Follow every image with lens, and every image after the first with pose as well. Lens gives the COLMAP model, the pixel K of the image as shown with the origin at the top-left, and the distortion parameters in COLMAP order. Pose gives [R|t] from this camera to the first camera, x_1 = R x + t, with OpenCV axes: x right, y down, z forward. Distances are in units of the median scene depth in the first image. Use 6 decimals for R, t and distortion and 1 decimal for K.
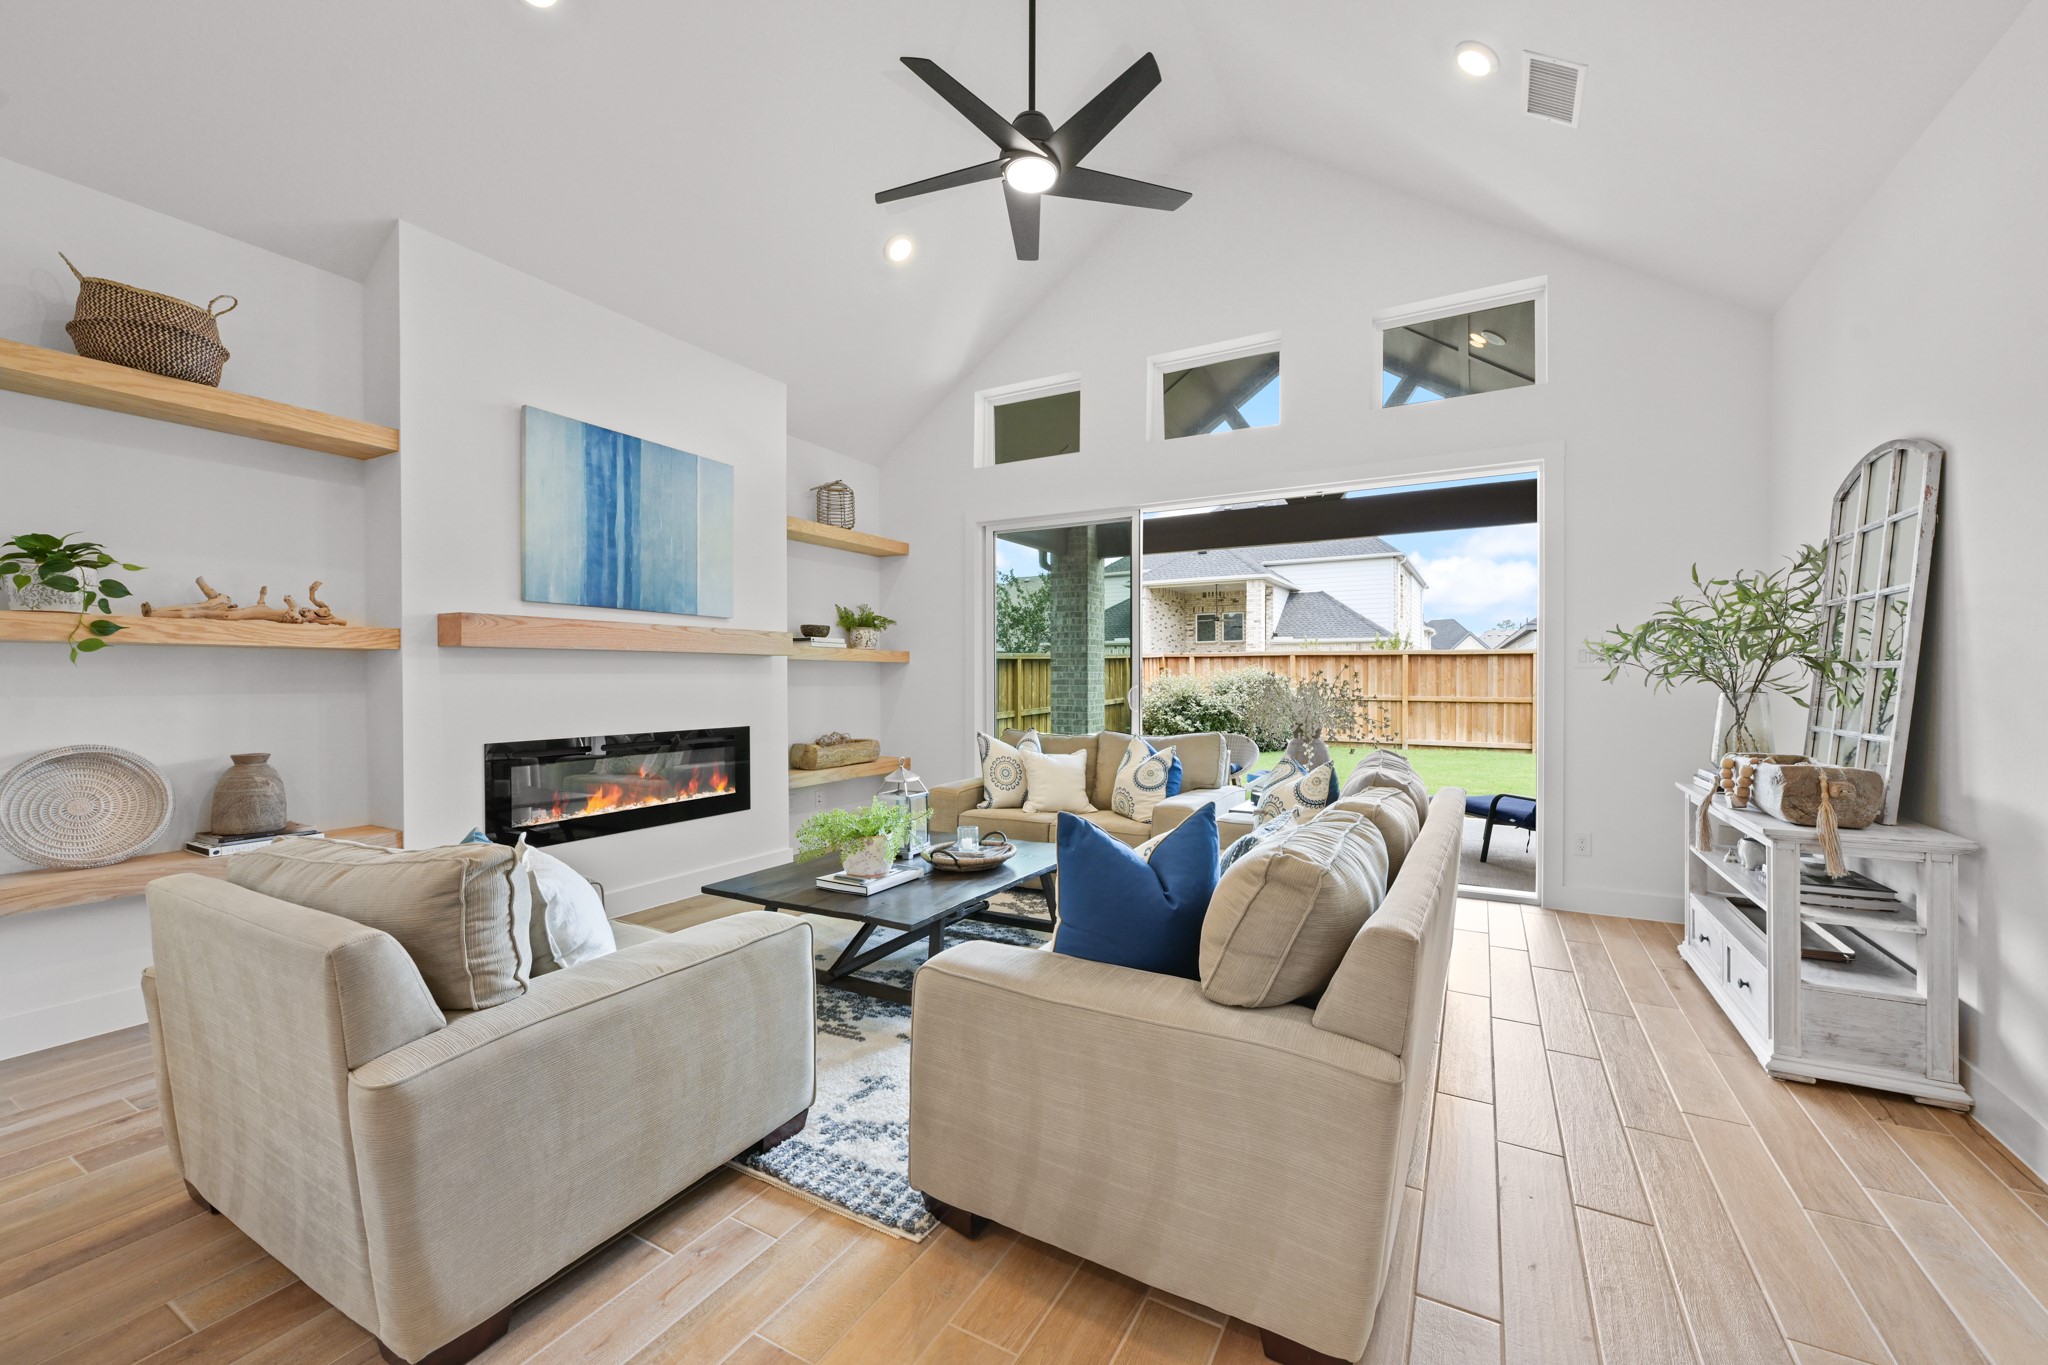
lens RADIAL K [[820.1, 0, 1022.6], [0, 820.1, 680.3], [0, 0, 1]] dist [-0.001552, -0.000122]
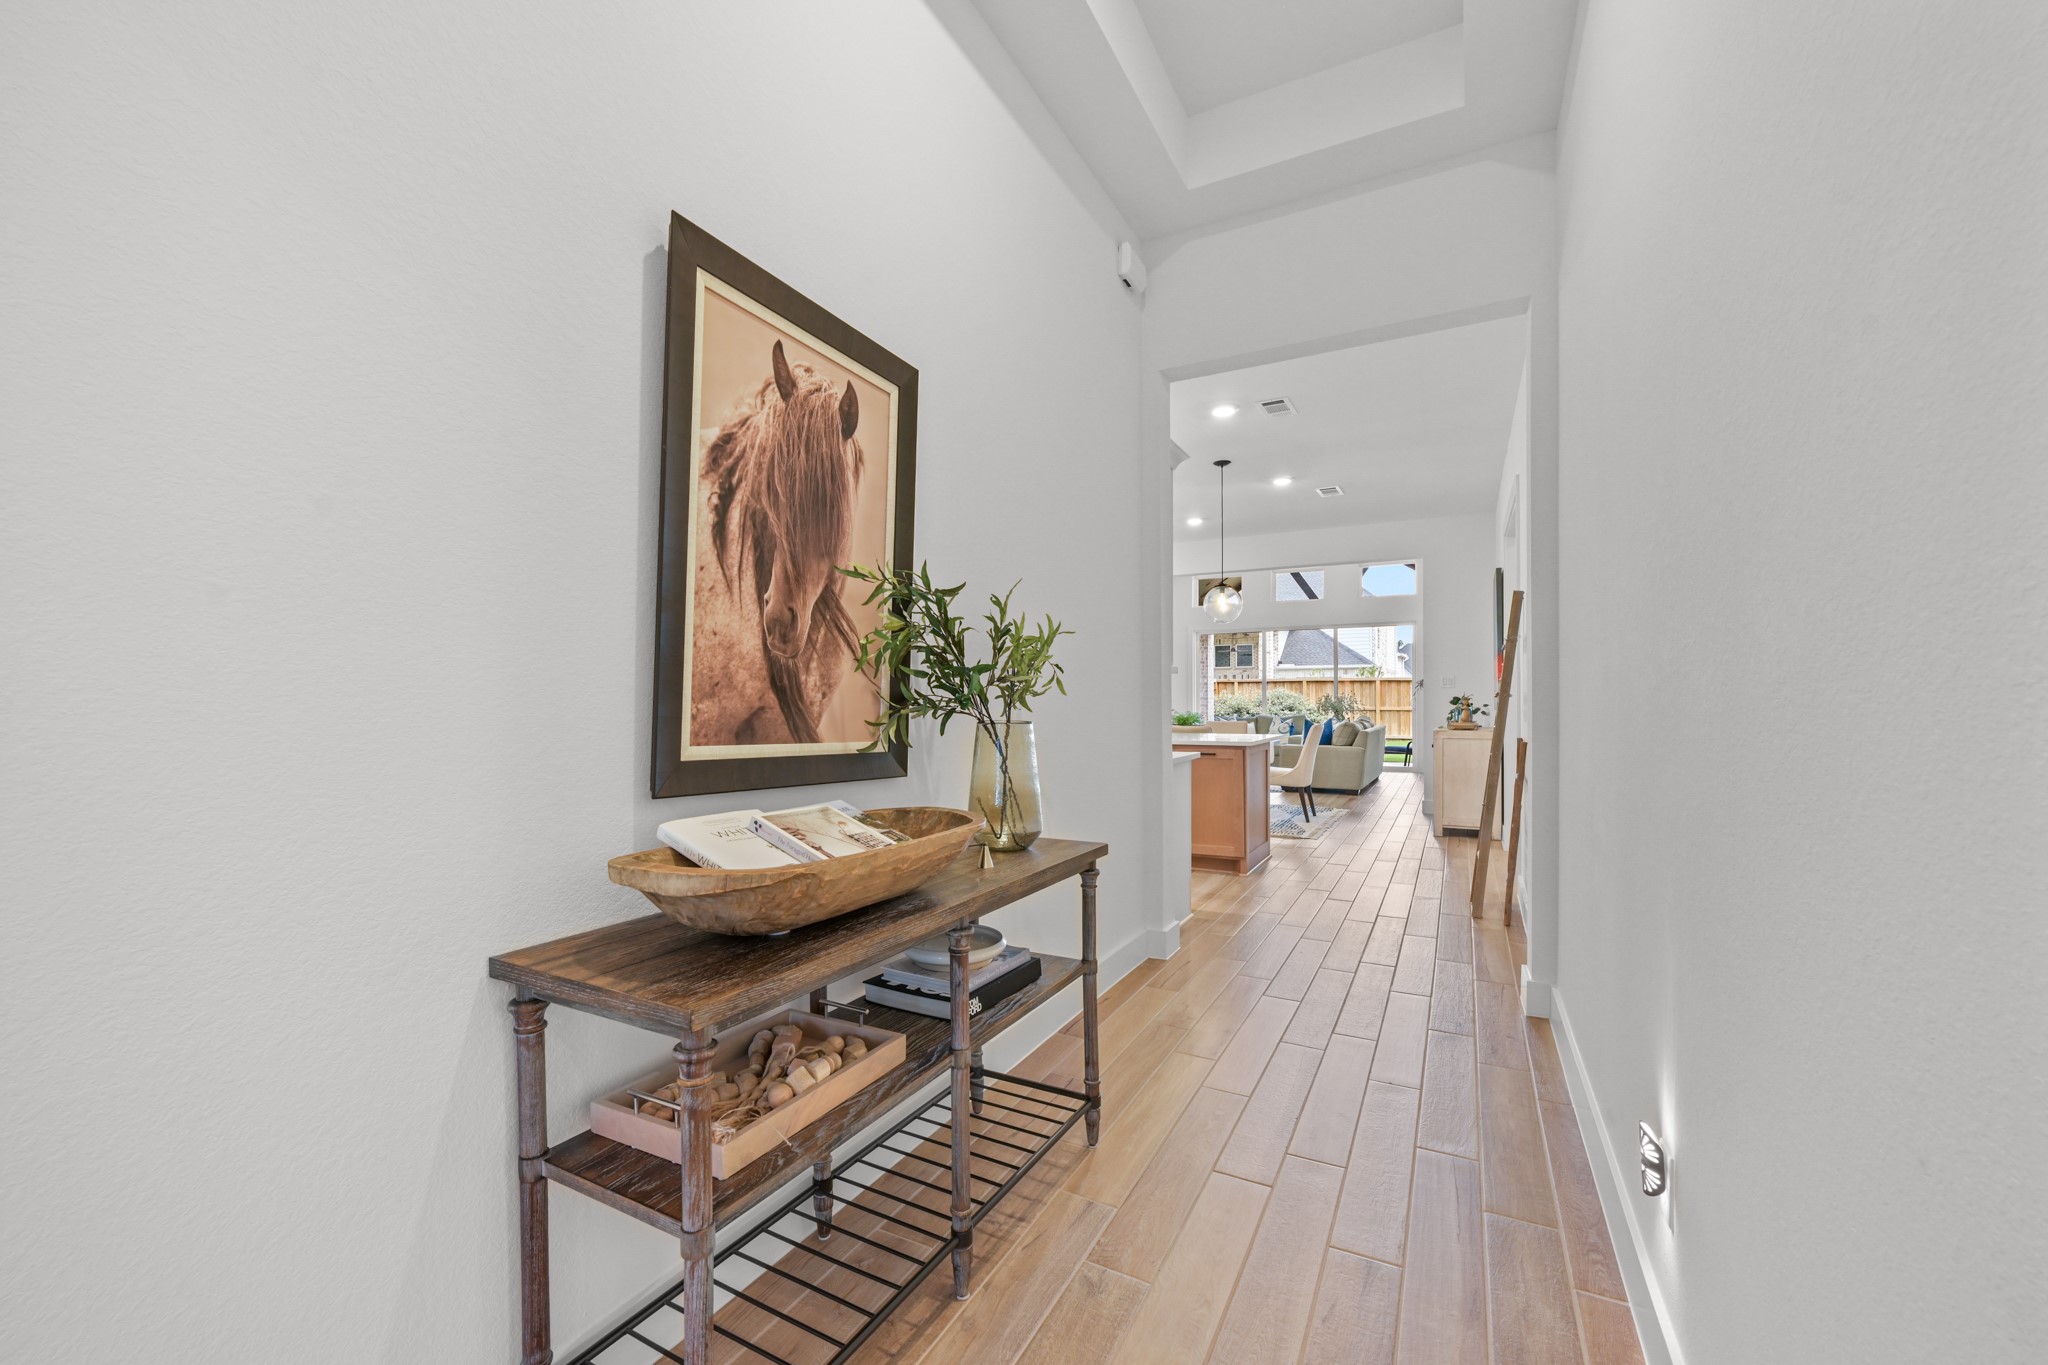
lens RADIAL K [[820.1, 0, 1021.6], [0, 820.1, 689.1], [0, 0, 1]] dist [-0.001552, -0.000122]
pose [[0.999863, -0.004186, 0.016002, -0.207665], [0.004410, 0.999892, -0.014023, 0.003512], [-0.015941, 0.014092, 0.999774, -0.483208]]
